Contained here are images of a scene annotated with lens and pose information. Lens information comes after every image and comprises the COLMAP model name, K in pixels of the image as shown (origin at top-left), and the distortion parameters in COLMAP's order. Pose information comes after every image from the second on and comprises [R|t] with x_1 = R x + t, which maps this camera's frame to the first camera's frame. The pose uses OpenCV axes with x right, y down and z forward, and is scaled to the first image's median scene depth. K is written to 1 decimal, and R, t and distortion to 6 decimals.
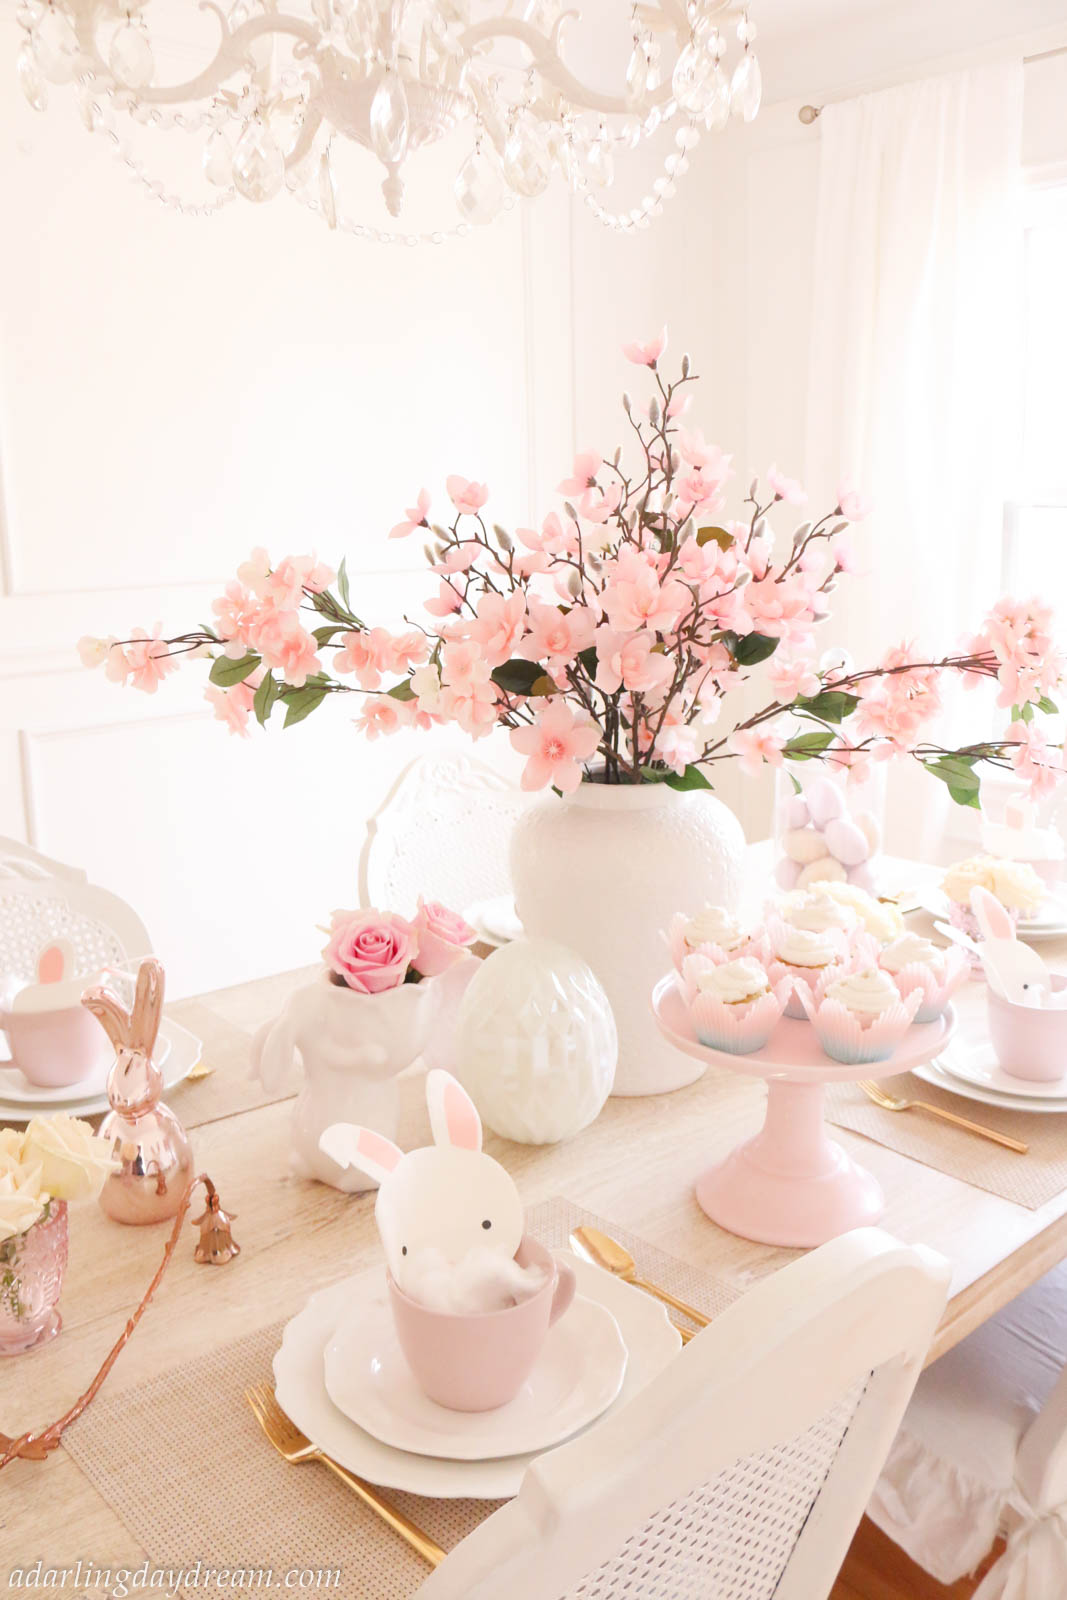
lens RADIAL K [[1318.9, 0, 538.9], [0, 1318.9, 799.0], [0, 0, 1]] dist [-0.154220, 0.119775]
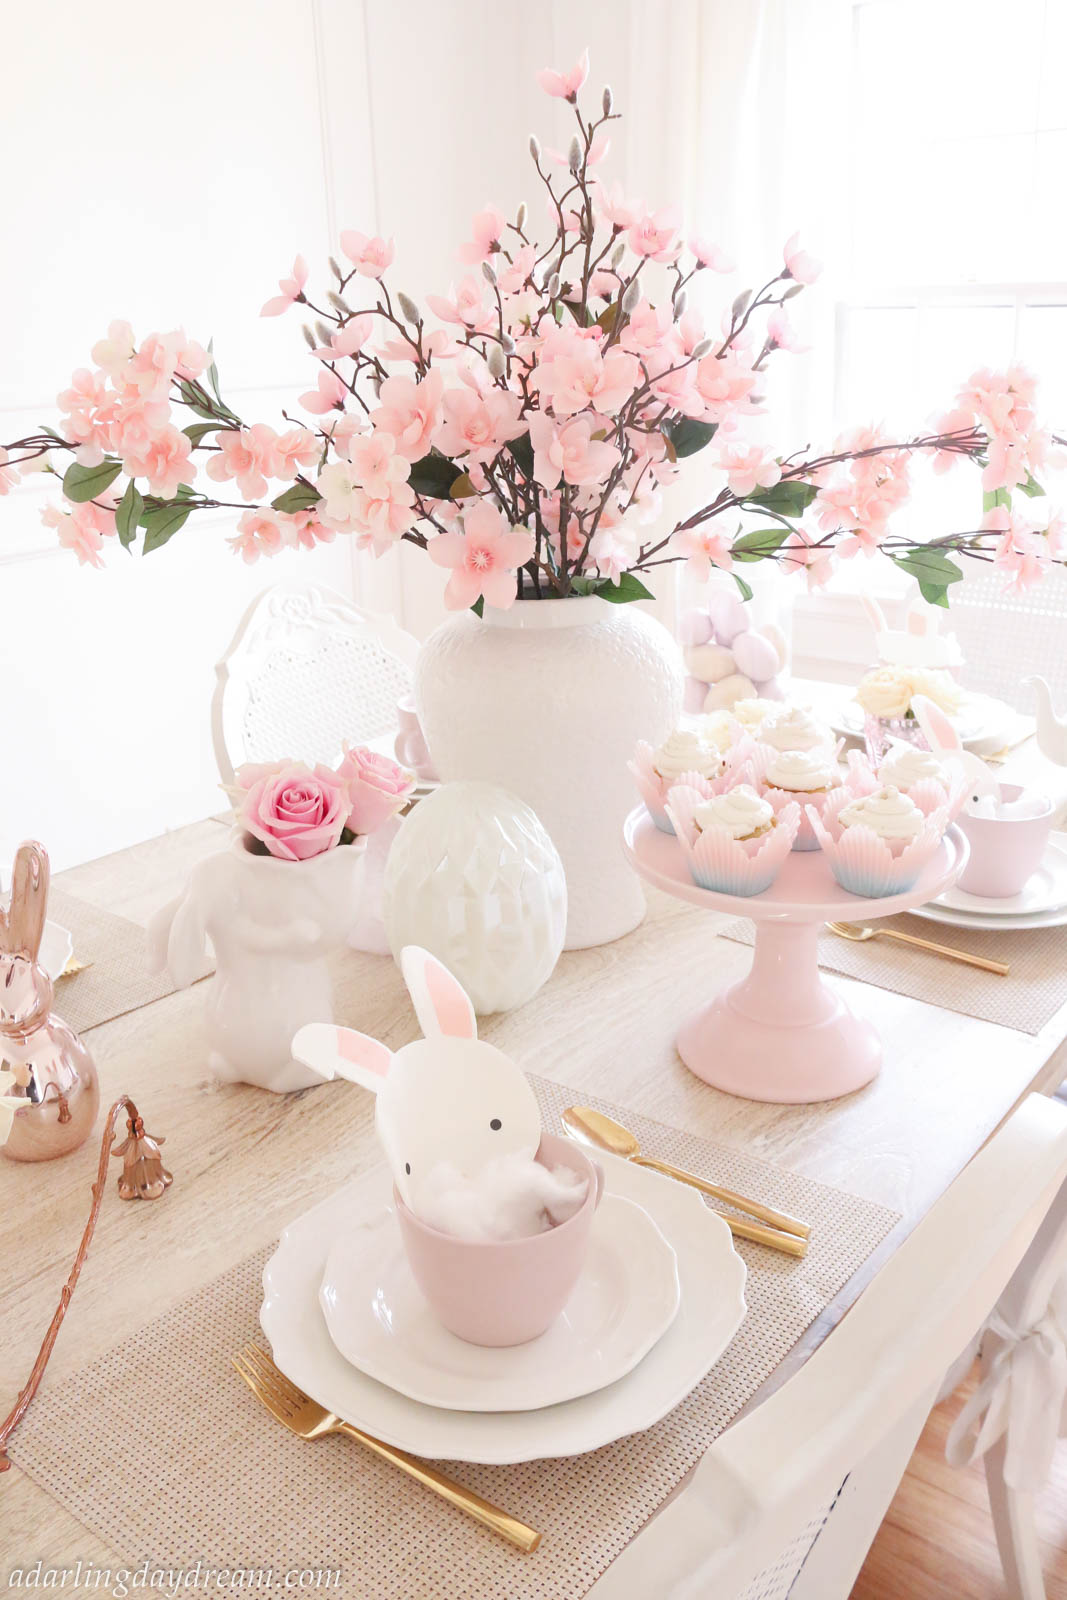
lens RADIAL K [[1318.9, 0, 538.9], [0, 1318.9, 799.0], [0, 0, 1]] dist [-0.154220, 0.119775]
pose [[0.984373, -0.073344, 0.160094, -0.098956], [0.053585, 0.990780, 0.124430, 0.012244], [-0.167745, -0.113907, 0.979228, 0.144439]]
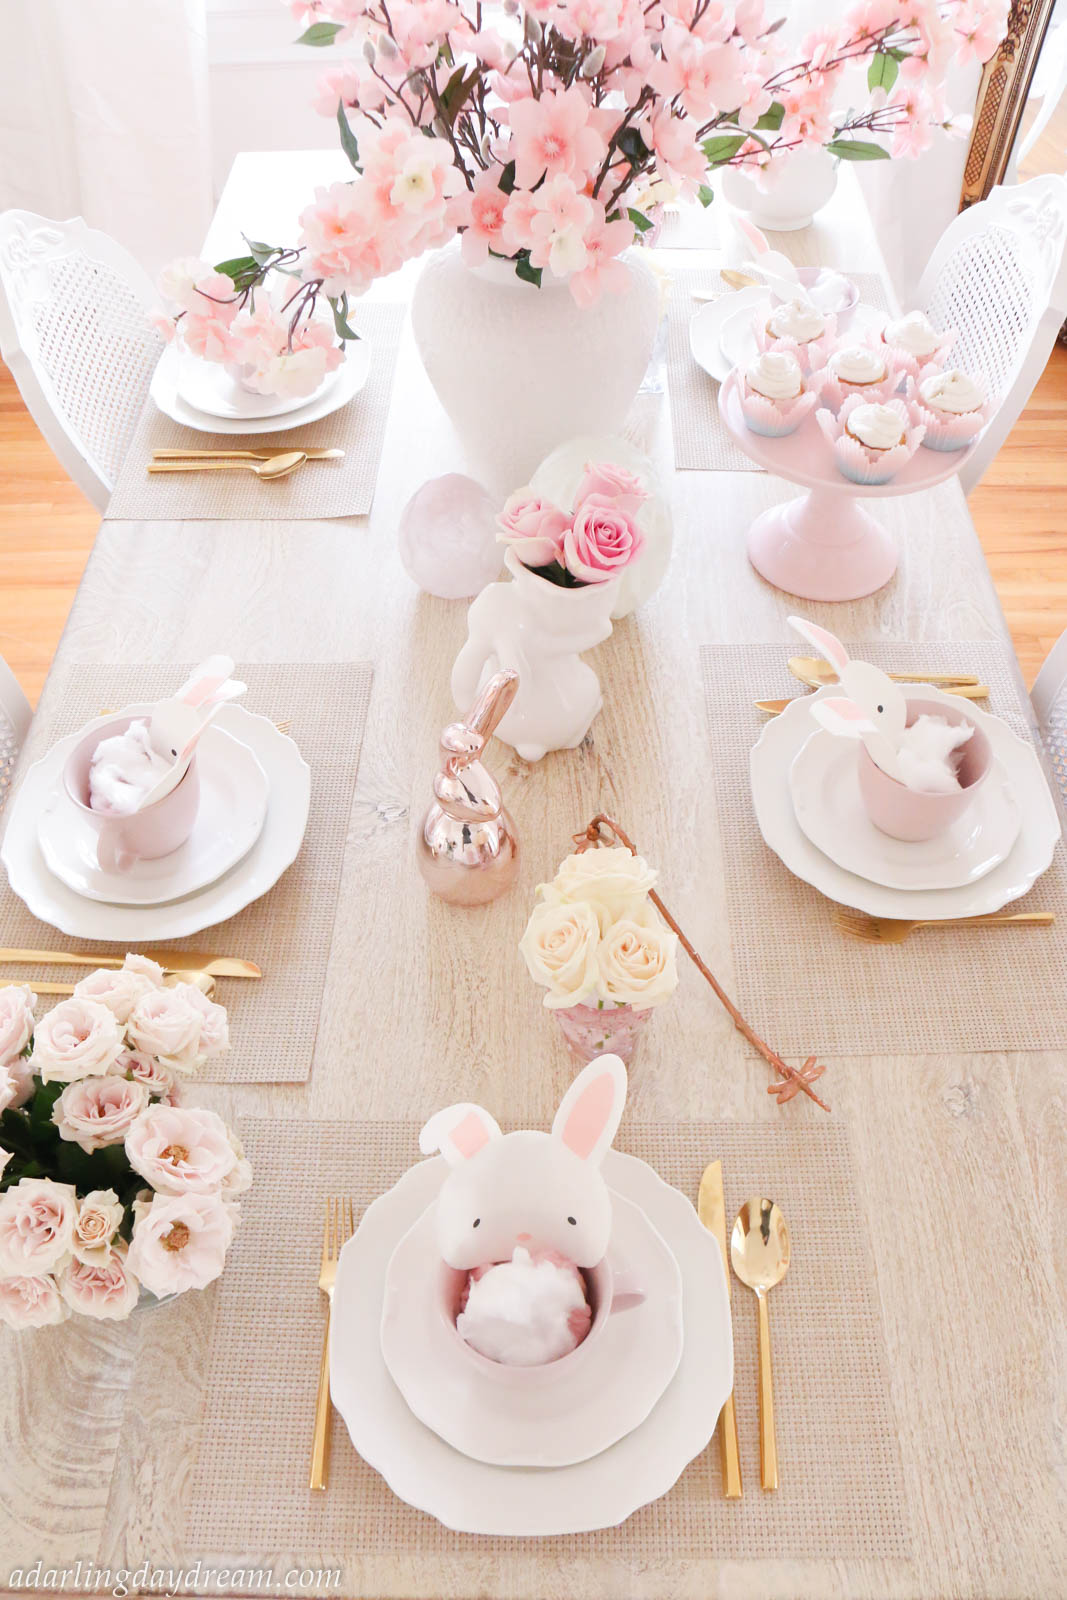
lens RADIAL K [[1318.9, 0, 538.9], [0, 1318.9, 799.0], [0, 0, 1]] dist [-0.154220, 0.119775]
pose [[0.664705, -0.575919, 0.475903, -0.665959], [0.169999, 0.736879, 0.654300, -0.352592], [-0.727508, -0.354013, 0.587713, 0.357377]]
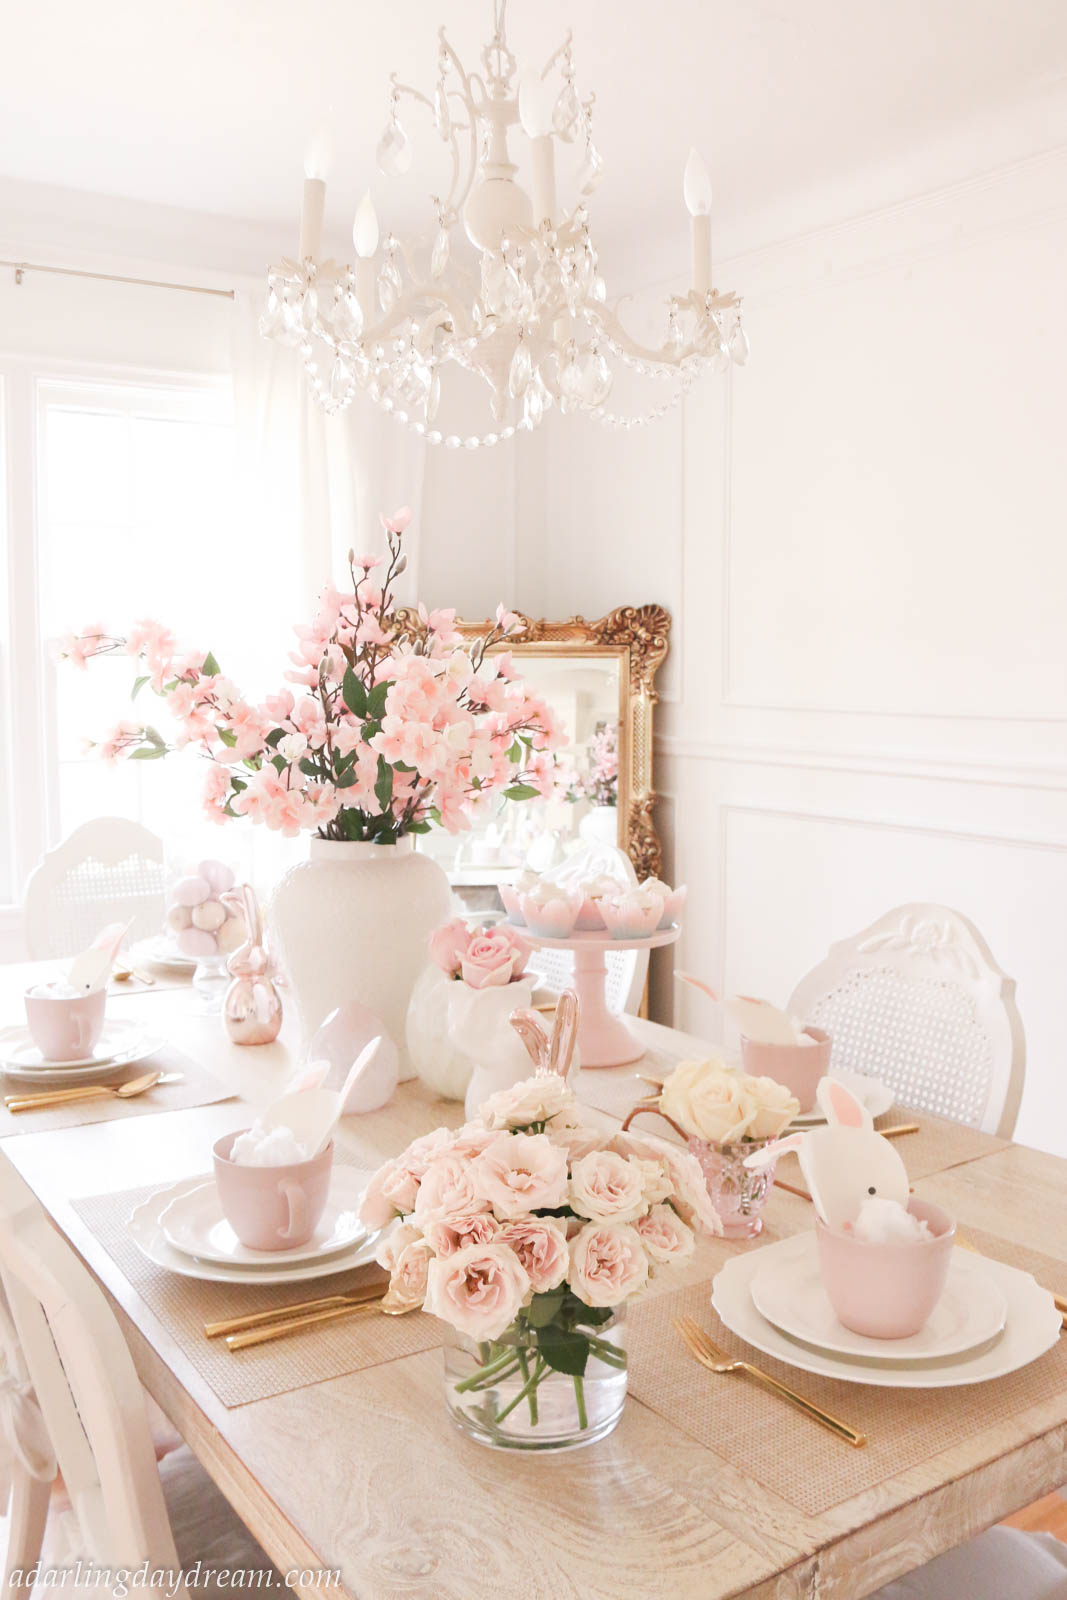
lens RADIAL K [[1373.7, 0, 545.7], [0, 1373.7, 796.0], [0, 0, 1]] dist [-0.153702, 0.132489]
pose [[0.116752, -0.076774, 0.990189, -1.383463], [0.215556, 0.975200, 0.050196, -0.094733], [-0.969487, 0.207581, 0.130406, 0.712063]]
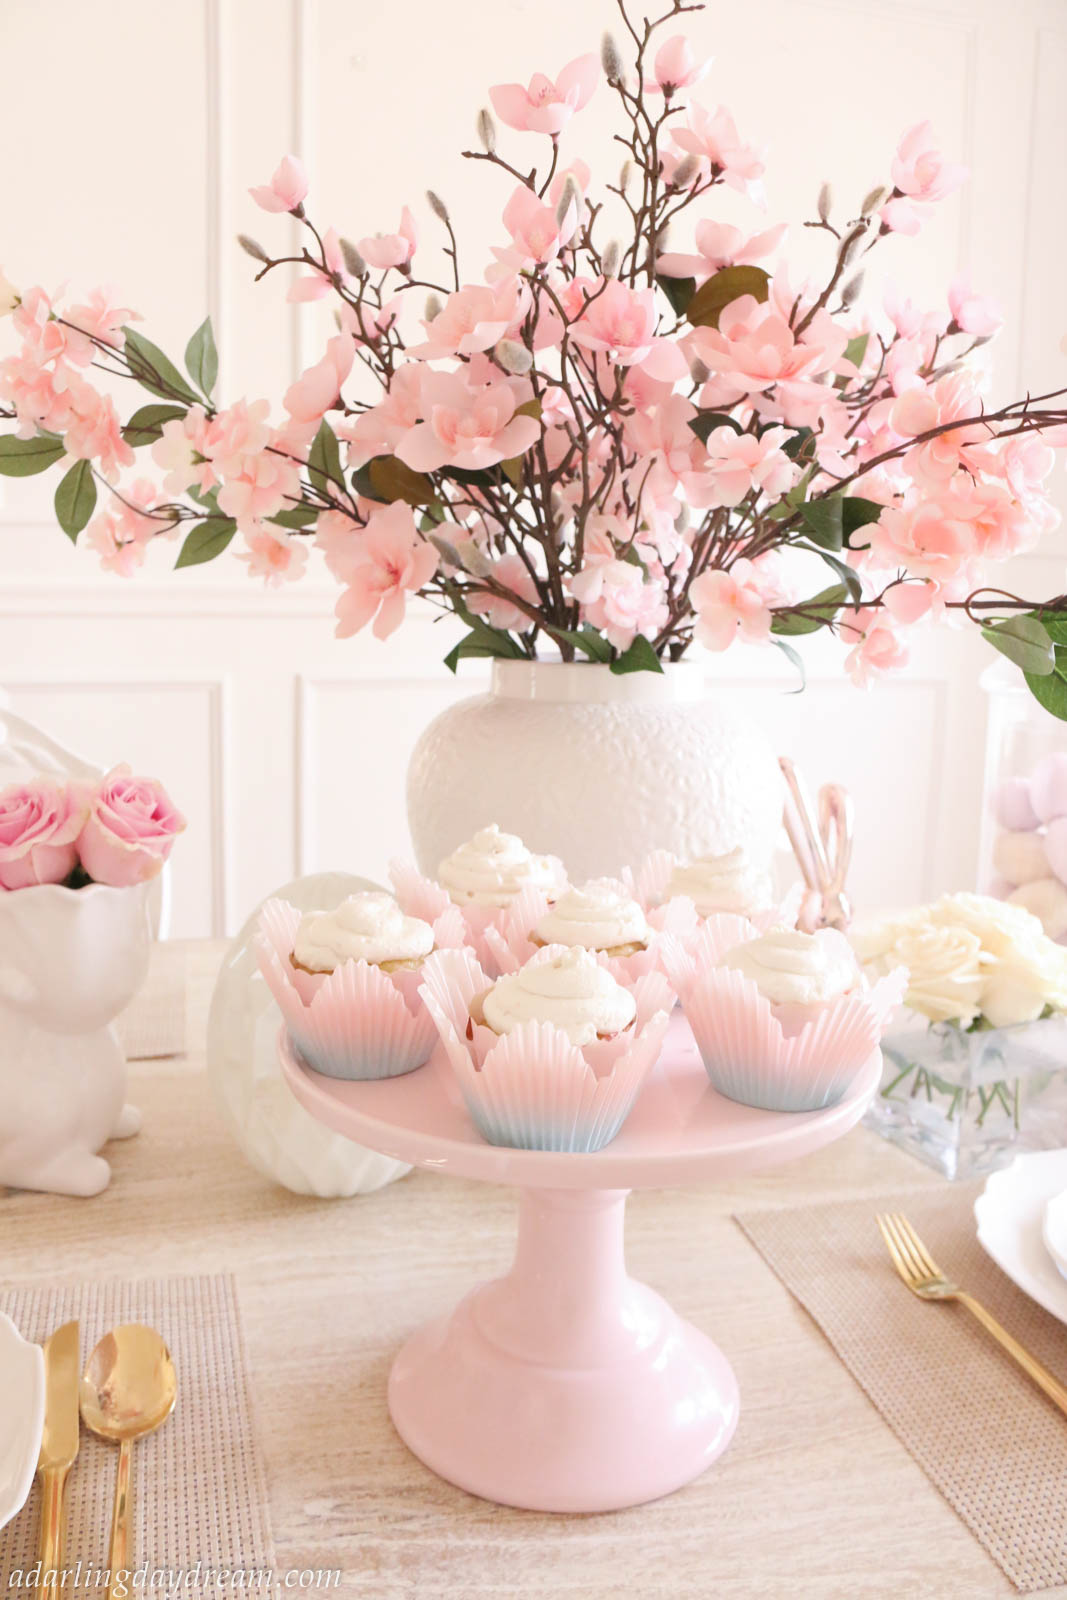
lens RADIAL K [[1318.9, 0, 538.9], [0, 1318.9, 799.0], [0, 0, 1]] dist [-0.154220, 0.119775]
pose [[0.896873, 0.108239, -0.428839, 0.360165], [-0.130527, 0.991182, -0.022809, 0.073066], [0.422589, 0.076432, 0.903093, 0.468860]]
